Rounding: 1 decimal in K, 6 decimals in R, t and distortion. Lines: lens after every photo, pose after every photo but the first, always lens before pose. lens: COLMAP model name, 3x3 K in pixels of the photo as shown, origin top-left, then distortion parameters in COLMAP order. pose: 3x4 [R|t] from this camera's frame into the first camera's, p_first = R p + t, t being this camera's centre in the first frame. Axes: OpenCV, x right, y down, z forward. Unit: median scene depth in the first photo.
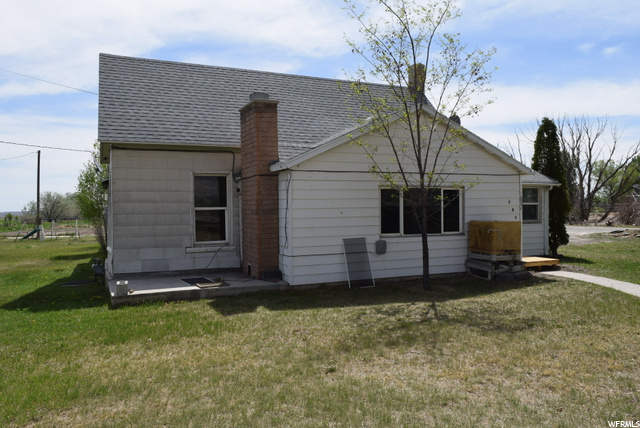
lens RADIAL K [[491.4, 0, 318.1], [0, 491.4, 215.4], [0, 0, 1]] dist [-0.018272, 0.003917]
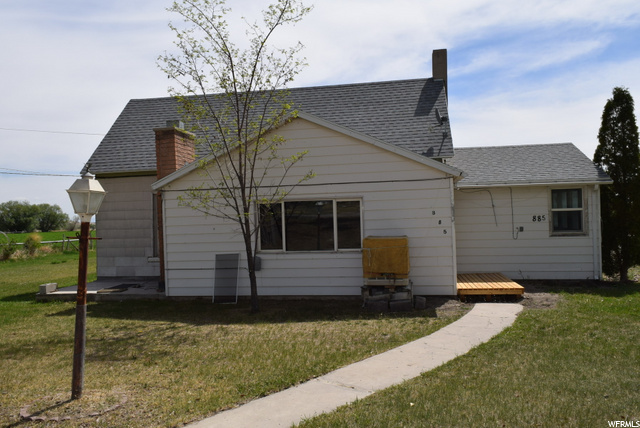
lens RADIAL K [[491.4, 0, 319.3], [0, 491.4, 222.9], [0, 0, 1]] dist [-0.018272, 0.003917]
pose [[0.834503, -0.007552, -0.550952, 0.742514], [0.014935, 0.999849, 0.008917, -0.022222], [0.550801, -0.015670, 0.834490, 0.248813]]
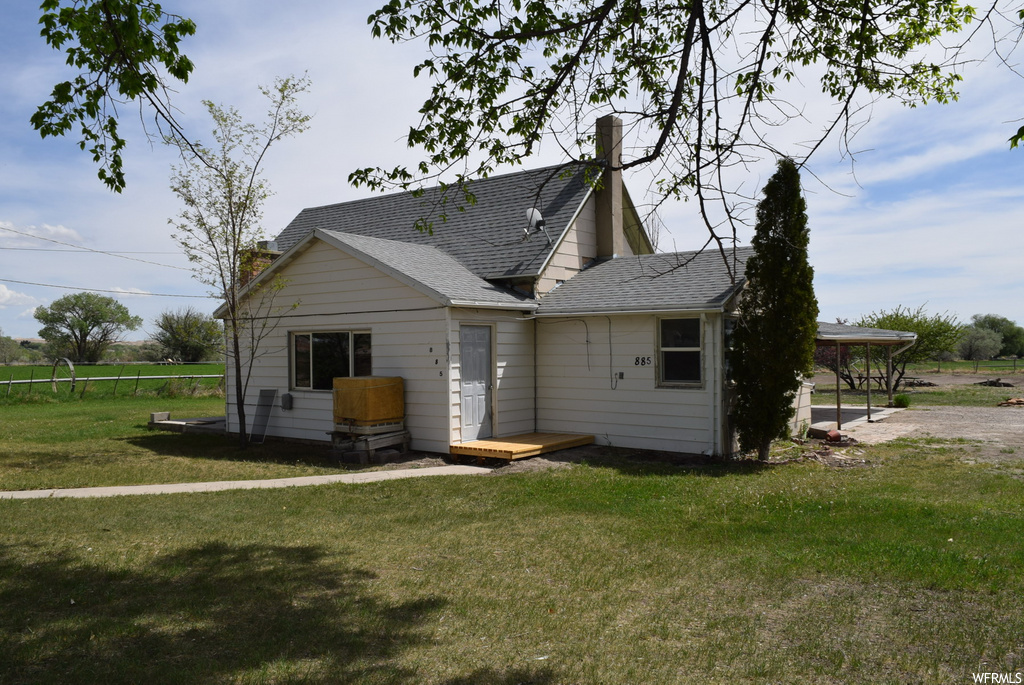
lens RADIAL K [[786.2, 0, 510.0], [0, 786.2, 341.7], [0, 0, 1]] dist [-0.018272, 0.003917]
pose [[0.489450, -0.002460, -0.872028, 1.472610], [-0.009992, 0.999915, -0.008428, -0.032672], [0.871974, 0.012838, 0.489383, 0.634968]]
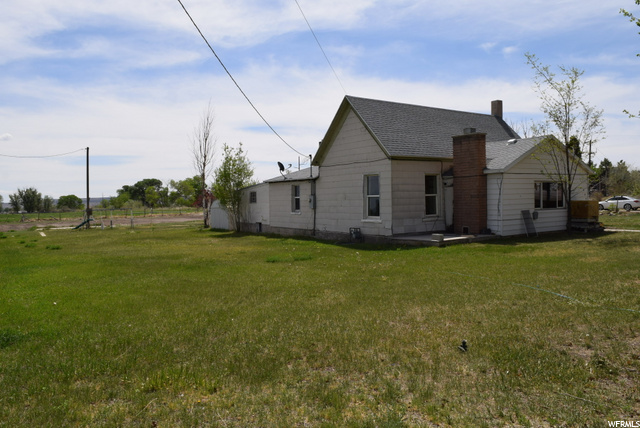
lens RADIAL K [[491.4, 0, 316.9], [0, 491.4, 212.8], [0, 0, 1]] dist [-0.018272, 0.003917]
pose [[0.983034, -0.015803, 0.182740, -0.950936], [0.013573, 0.999817, 0.013447, 0.019605], [-0.182919, -0.010739, 0.983069, -0.593378]]
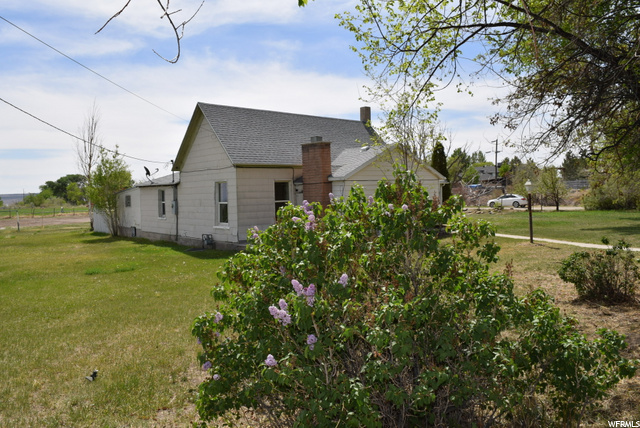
lens RADIAL K [[491.4, 0, 316.7], [0, 491.4, 211.2], [0, 0, 1]] dist [-0.018272, 0.003917]
pose [[0.953562, -0.025837, 0.300087, -0.648172], [0.019776, 0.999535, 0.023218, -0.017562], [-0.300548, -0.016206, 0.953629, -0.693291]]
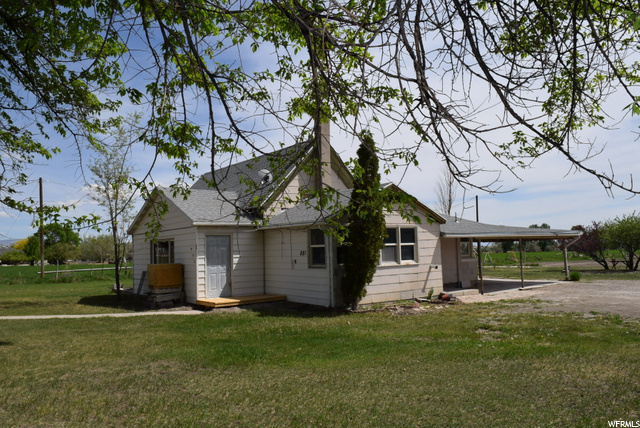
lens RADIAL K [[491.4, 0, 321.2], [0, 491.4, 215.5], [0, 0, 1]] dist [-0.018272, 0.003917]
pose [[0.243121, -0.064664, -0.967838, 1.814989], [0.010254, 0.997891, -0.064097, -0.030938], [0.969942, 0.005659, 0.243271, 1.106281]]
